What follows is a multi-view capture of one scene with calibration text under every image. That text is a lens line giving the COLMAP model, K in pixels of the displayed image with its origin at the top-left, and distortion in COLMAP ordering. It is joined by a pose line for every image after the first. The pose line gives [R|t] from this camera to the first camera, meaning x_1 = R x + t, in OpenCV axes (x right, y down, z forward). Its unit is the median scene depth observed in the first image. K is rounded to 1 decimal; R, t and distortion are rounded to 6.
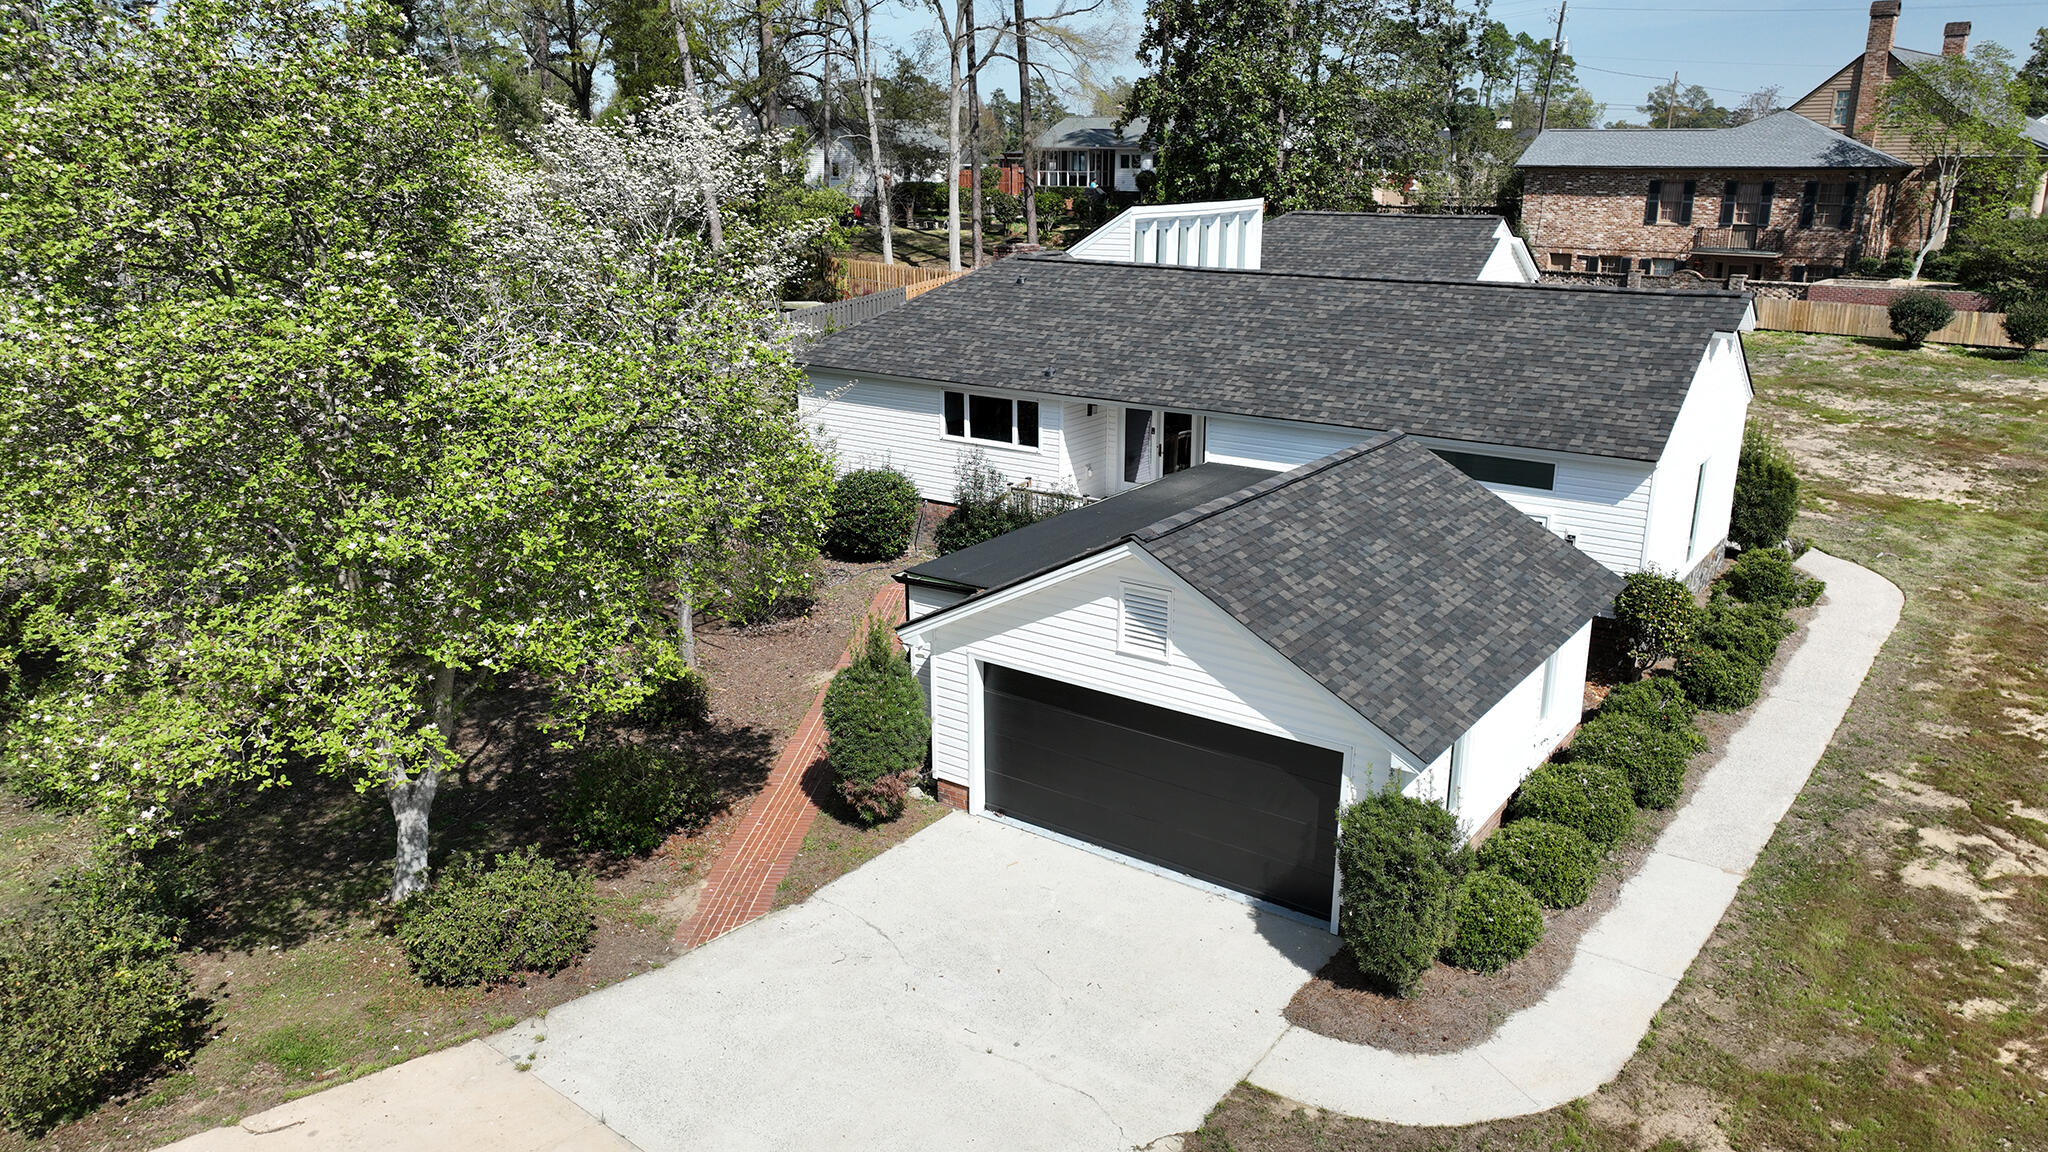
lens RADIAL K [[1440.0, 0, 1021.5], [0, 1440.0, 569.1], [0, 0, 1]] dist [-0.007538, 0.023616]
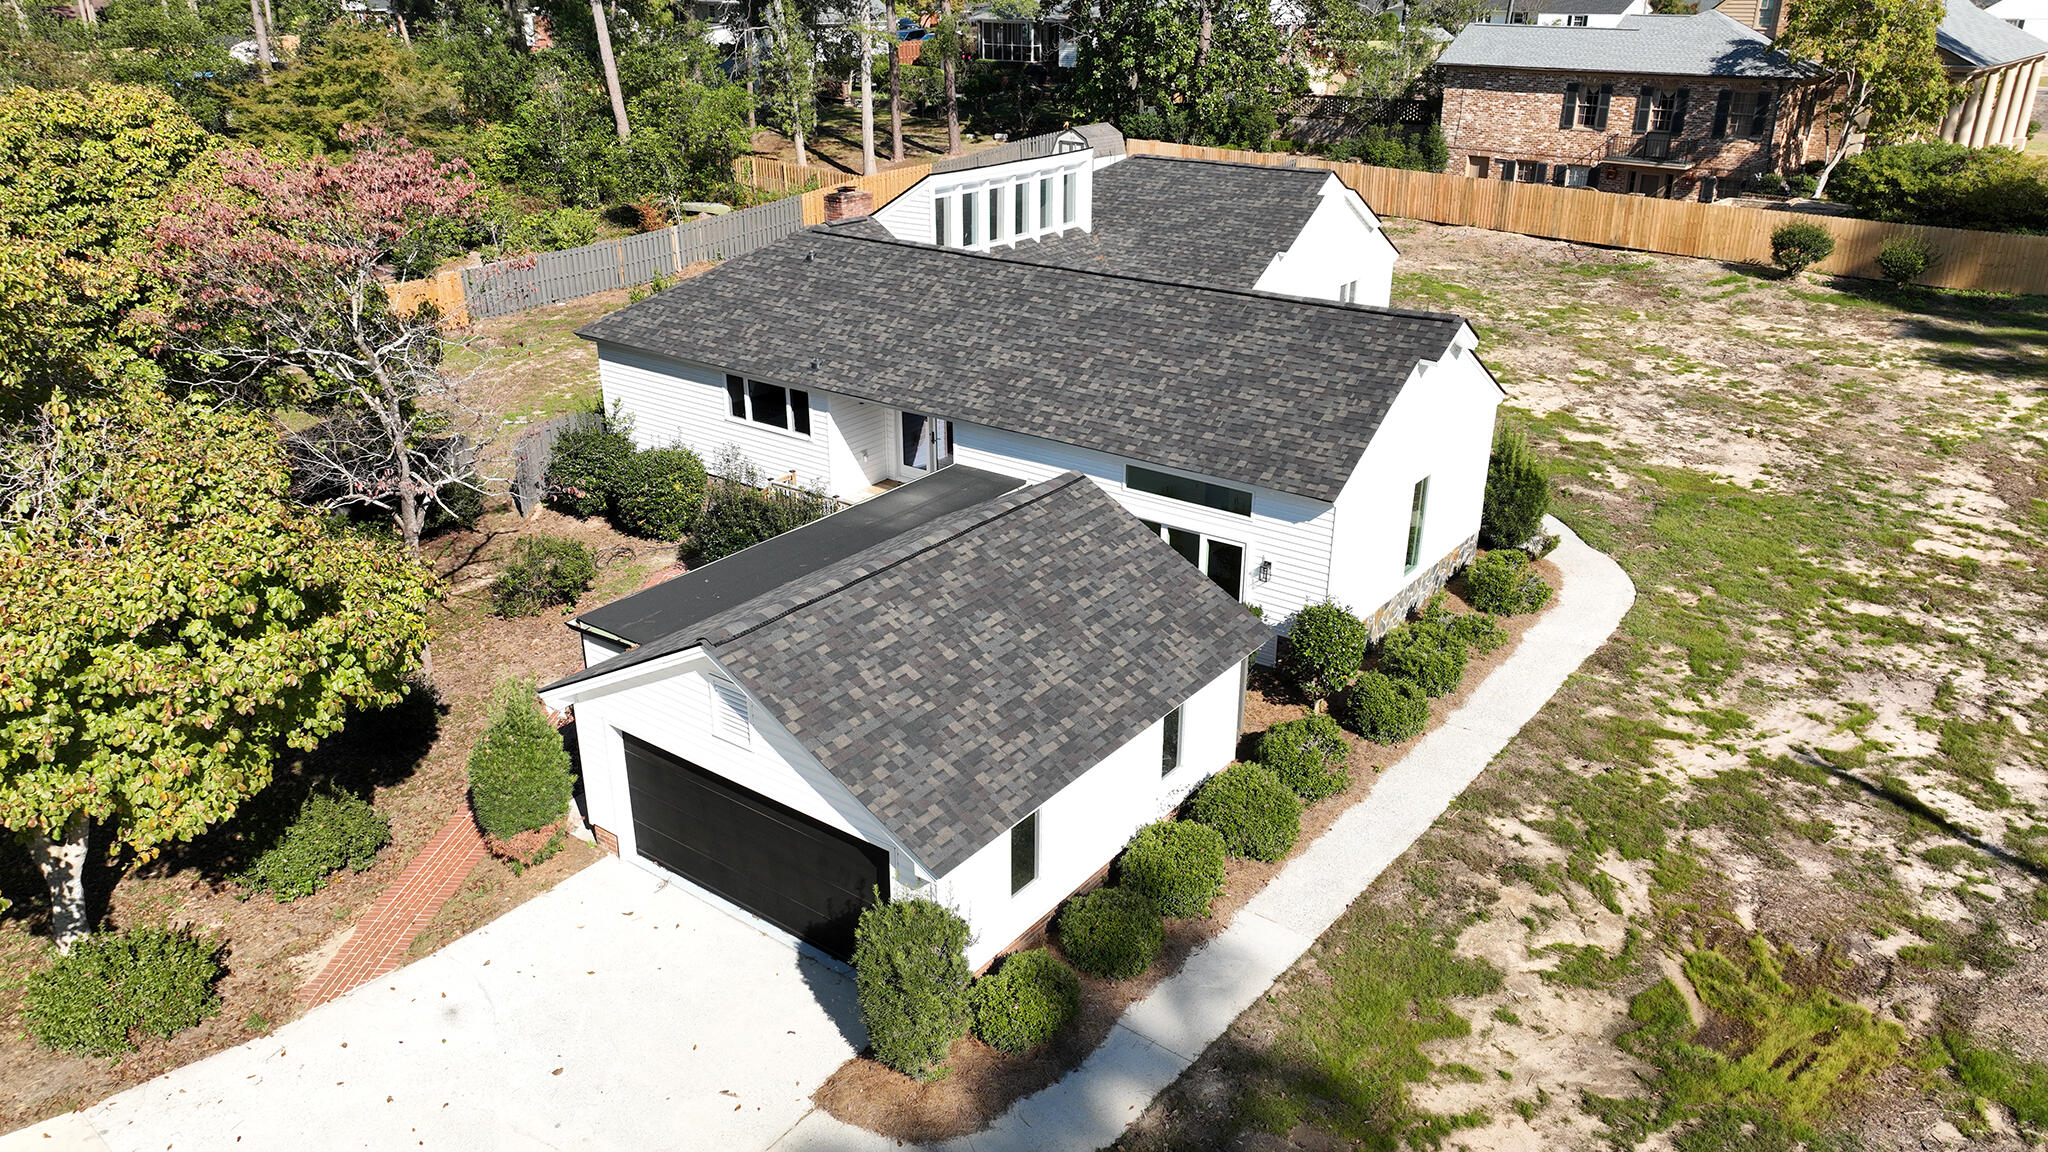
lens RADIAL K [[1440.0, 0, 1020.6], [0, 1440.0, 568.0], [0, 0, 1]] dist [-0.007538, 0.023616]
pose [[0.999873, 0.007513, -0.014040, 0.183322], [-0.005916, 0.993854, 0.110541, -0.109779], [0.014784, -0.110444, 0.993772, -0.021012]]
